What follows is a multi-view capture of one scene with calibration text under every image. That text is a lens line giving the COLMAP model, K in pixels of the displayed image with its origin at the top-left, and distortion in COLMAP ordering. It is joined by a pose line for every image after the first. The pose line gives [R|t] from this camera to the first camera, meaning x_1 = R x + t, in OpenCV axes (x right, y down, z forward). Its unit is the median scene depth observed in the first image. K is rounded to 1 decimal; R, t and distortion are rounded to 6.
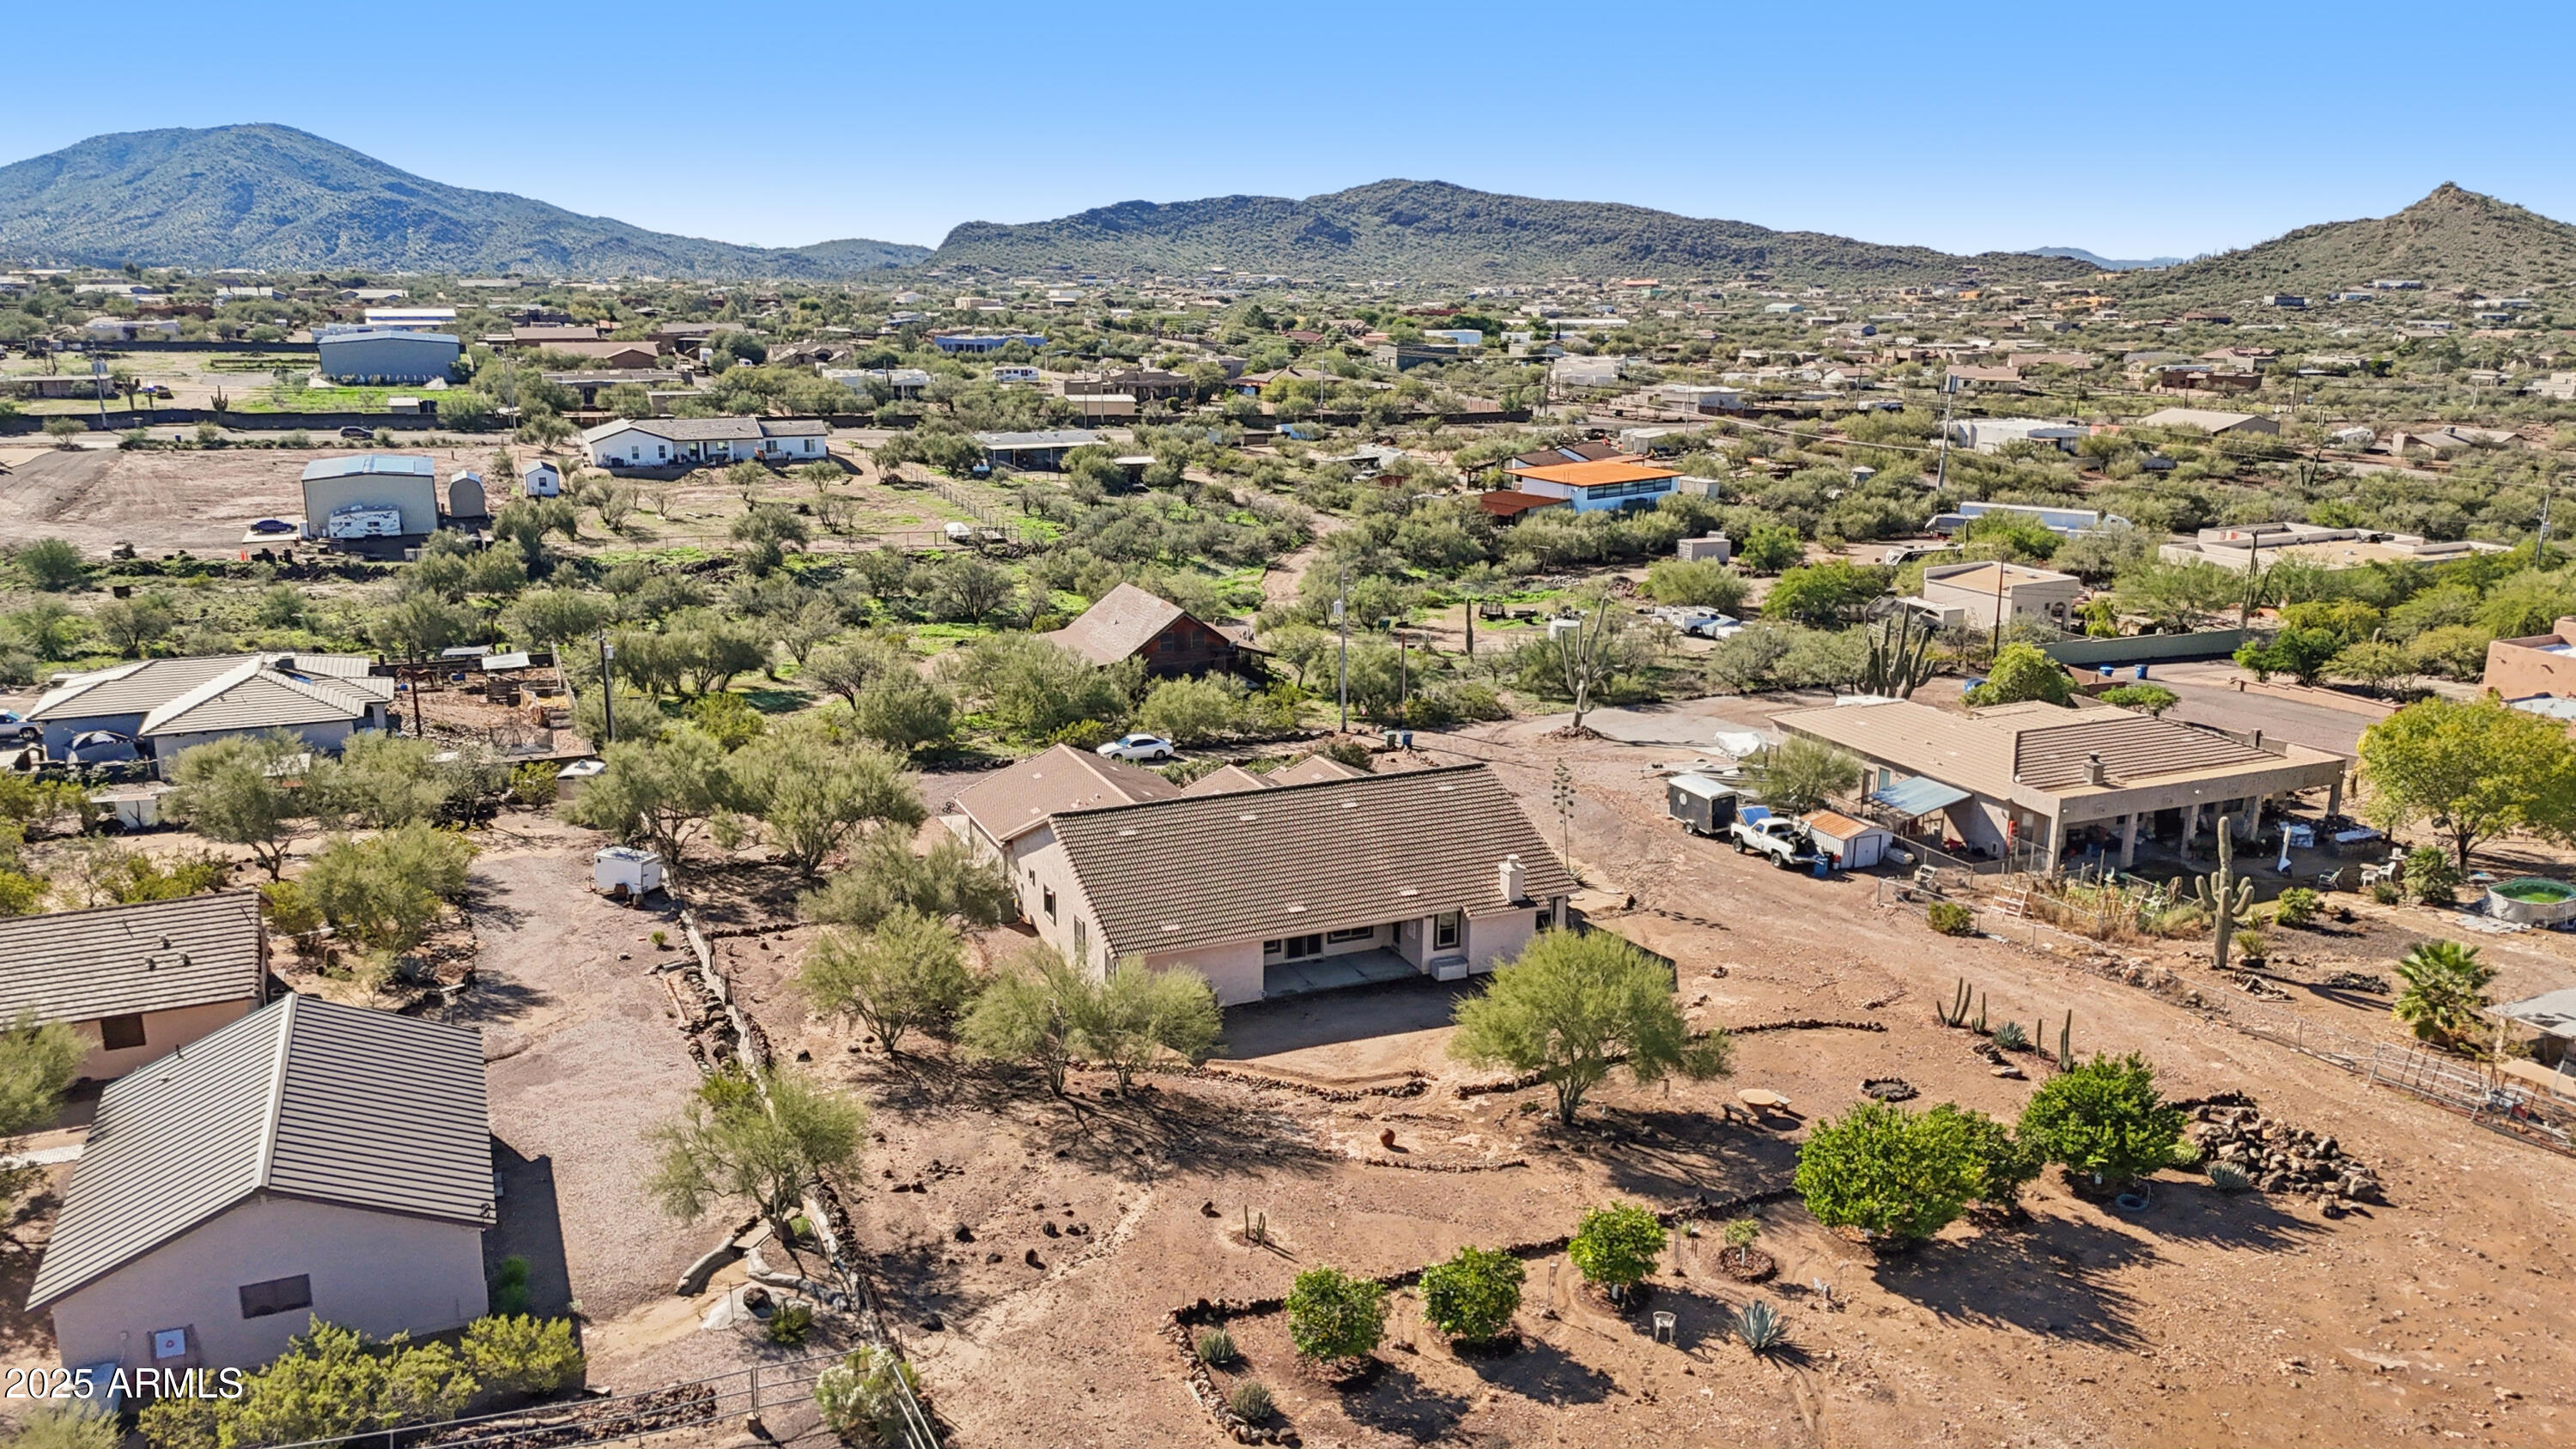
lens RADIAL K [[1888.1, 0, 1280.1], [0, 1888.1, 729.0], [0, 0, 1]] dist [0.082251, -0.081285]
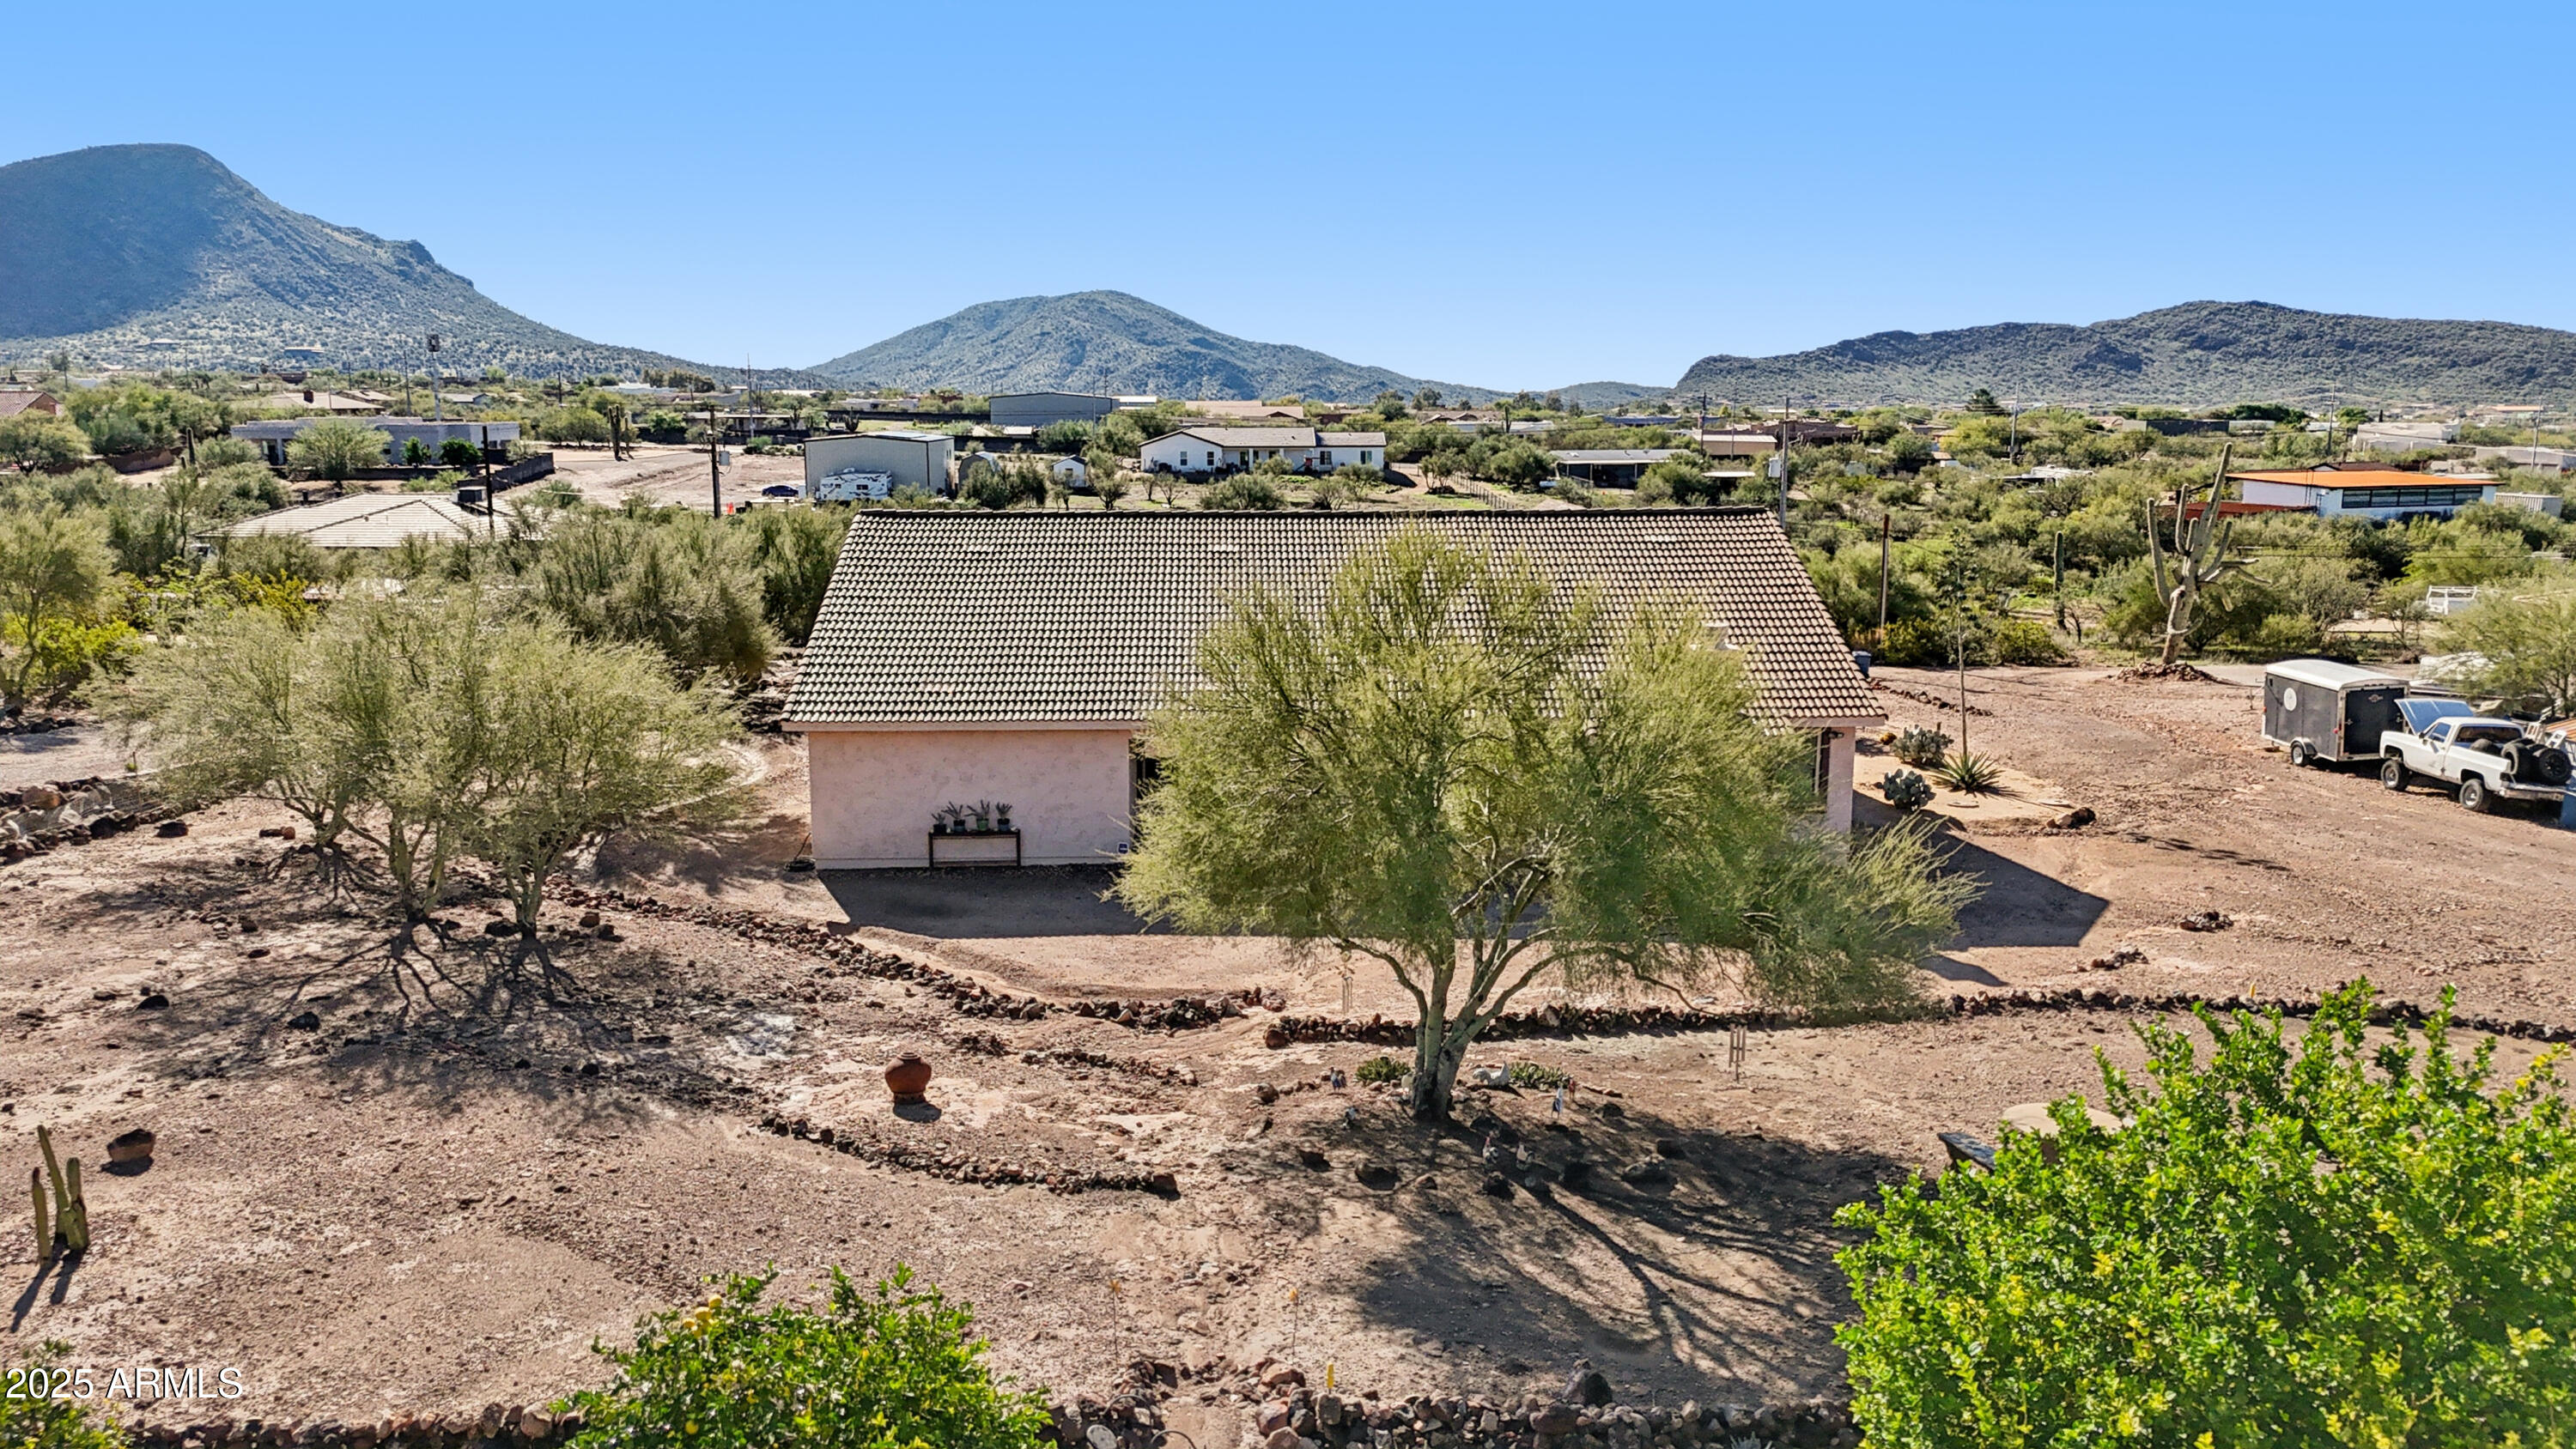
lens RADIAL K [[1892.9, 0, 1273.8], [0, 1892.9, 713.2], [0, 0, 1]] dist [0.084211, -0.085871]
pose [[0.925492, 0.057216, -0.374420, 0.058063], [-0.088792, 0.993752, -0.067619, 0.038023], [0.368212, 0.095826, 0.924790, 0.157505]]
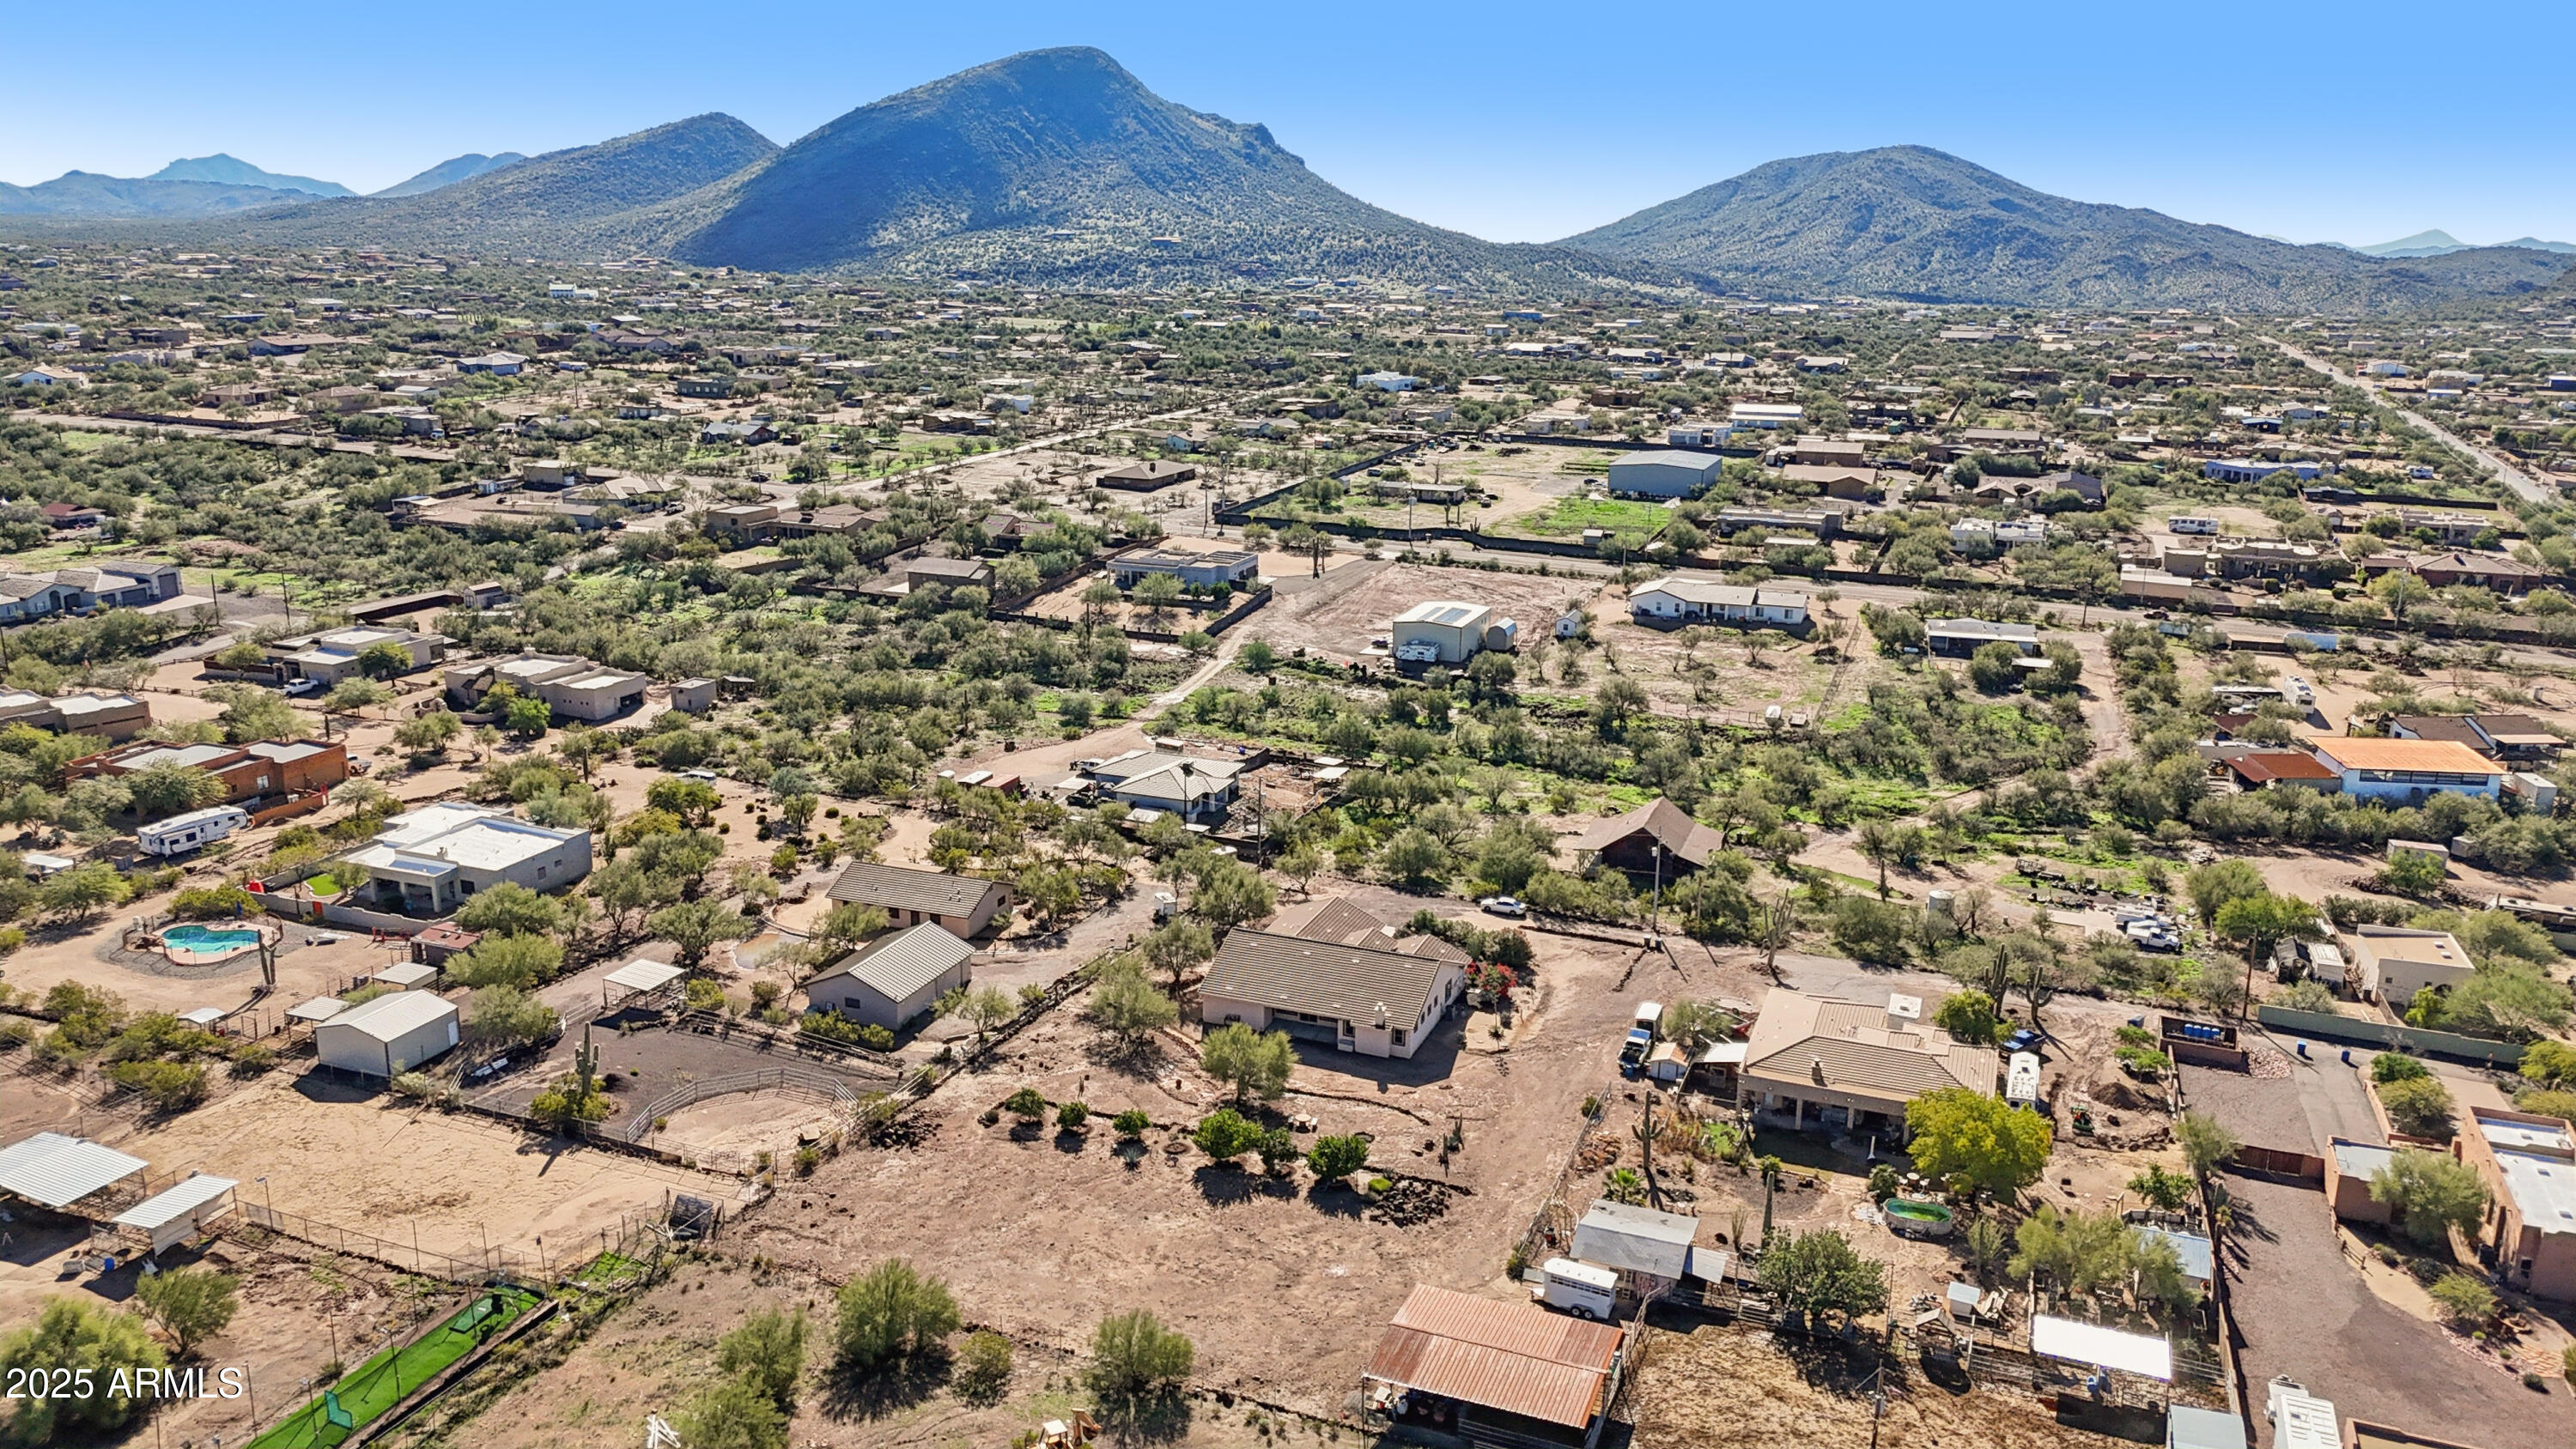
lens RADIAL K [[1884.7, 0, 1288.0], [0, 1884.7, 724.5], [0, 0, 1]] dist [0.123972, -0.159164]
pose [[0.704974, 0.184943, -0.684696, 0.425794], [-0.182006, 0.980248, 0.077378, -0.113670], [0.685482, 0.070070, 0.724710, -0.187492]]
